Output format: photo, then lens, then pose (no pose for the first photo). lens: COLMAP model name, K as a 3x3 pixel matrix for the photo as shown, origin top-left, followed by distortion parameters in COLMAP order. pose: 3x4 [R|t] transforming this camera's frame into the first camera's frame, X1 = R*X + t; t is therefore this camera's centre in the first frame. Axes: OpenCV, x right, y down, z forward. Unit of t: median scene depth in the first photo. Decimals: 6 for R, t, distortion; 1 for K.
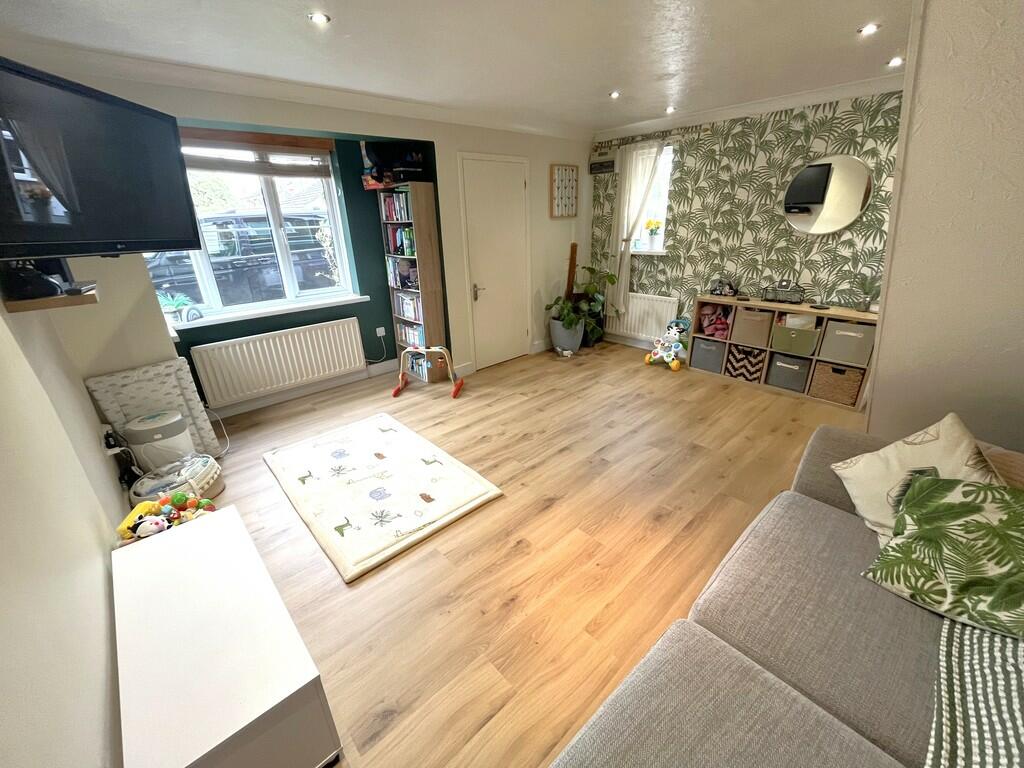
lens RADIAL K [[415.1, 0, 508.0], [0, 415.1, 385.2], [0, 0, 1]] dist [-0.002083, -0.000790]
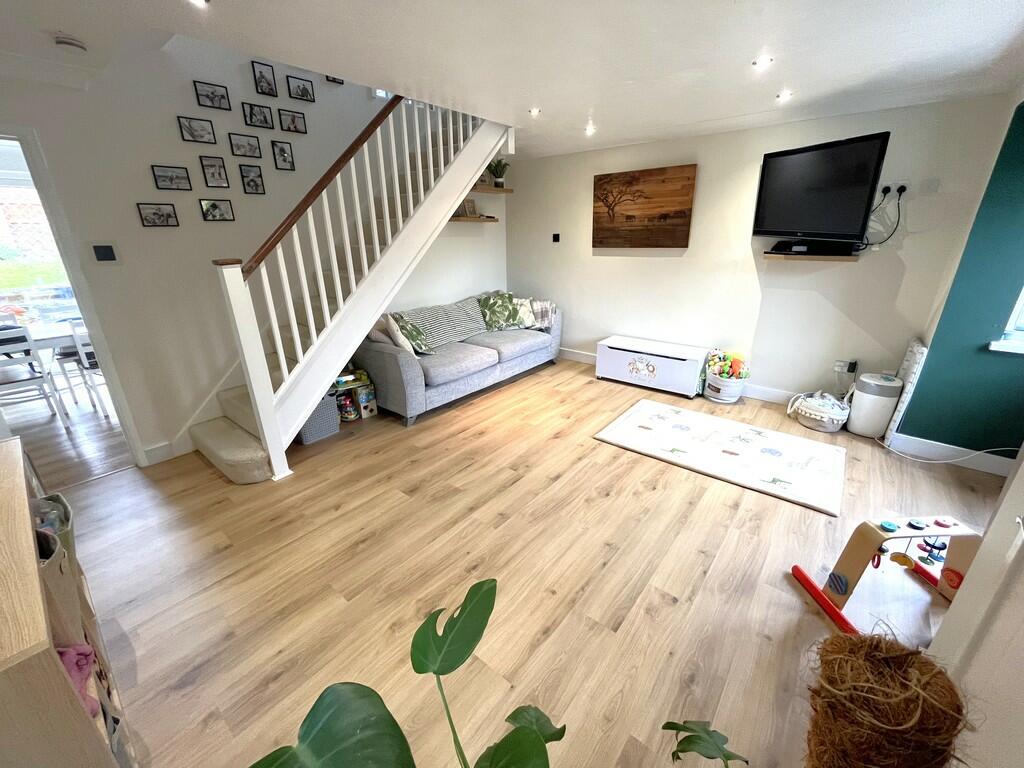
lens RADIAL K [[415.1, 0, 508.0], [0, 415.1, 385.2], [0, 0, 1]] dist [-0.002083, -0.000790]
pose [[-0.988654, 0.087663, -0.121979, 0.266525], [-0.018473, 0.734922, 0.677900, -0.494557], [0.149072, 0.672461, -0.724964, 1.205151]]
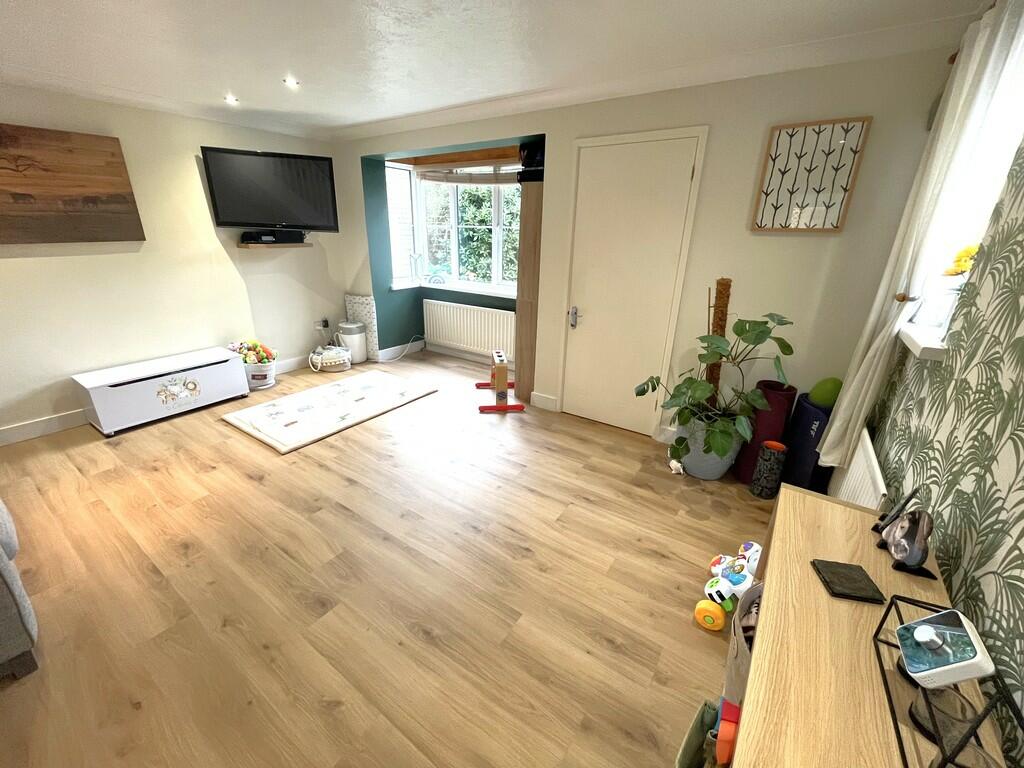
lens RADIAL K [[415.1, 0, 508.0], [0, 415.1, 385.2], [0, 0, 1]] dist [-0.002083, -0.000790]
pose [[0.222386, 0.375700, -0.899663, 0.734214], [-0.391254, 0.879598, 0.270607, -0.311604], [0.893009, 0.291817, 0.342605, 0.744119]]
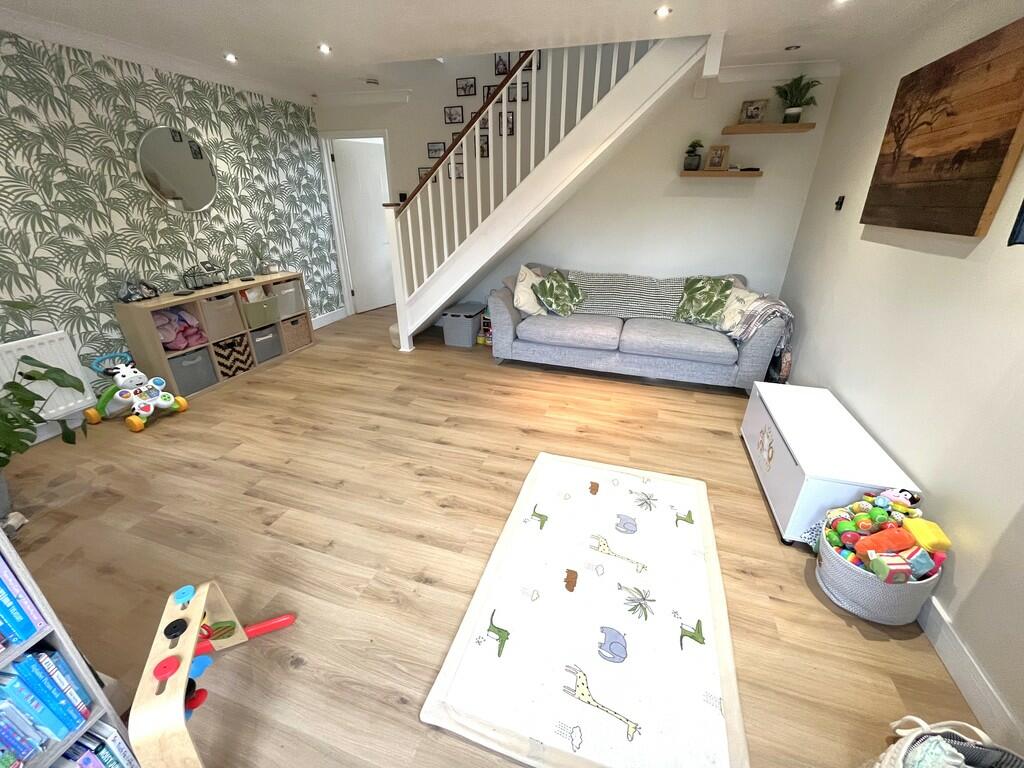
lens RADIAL K [[415.1, 0, 508.0], [0, 415.1, 385.2], [0, 0, 1]] dist [-0.002083, -0.000790]
pose [[-0.496386, -0.344225, 0.796938, -0.502175], [0.335406, 0.770686, 0.541799, -0.313165], [-0.800689, 0.536240, -0.267102, 0.842533]]
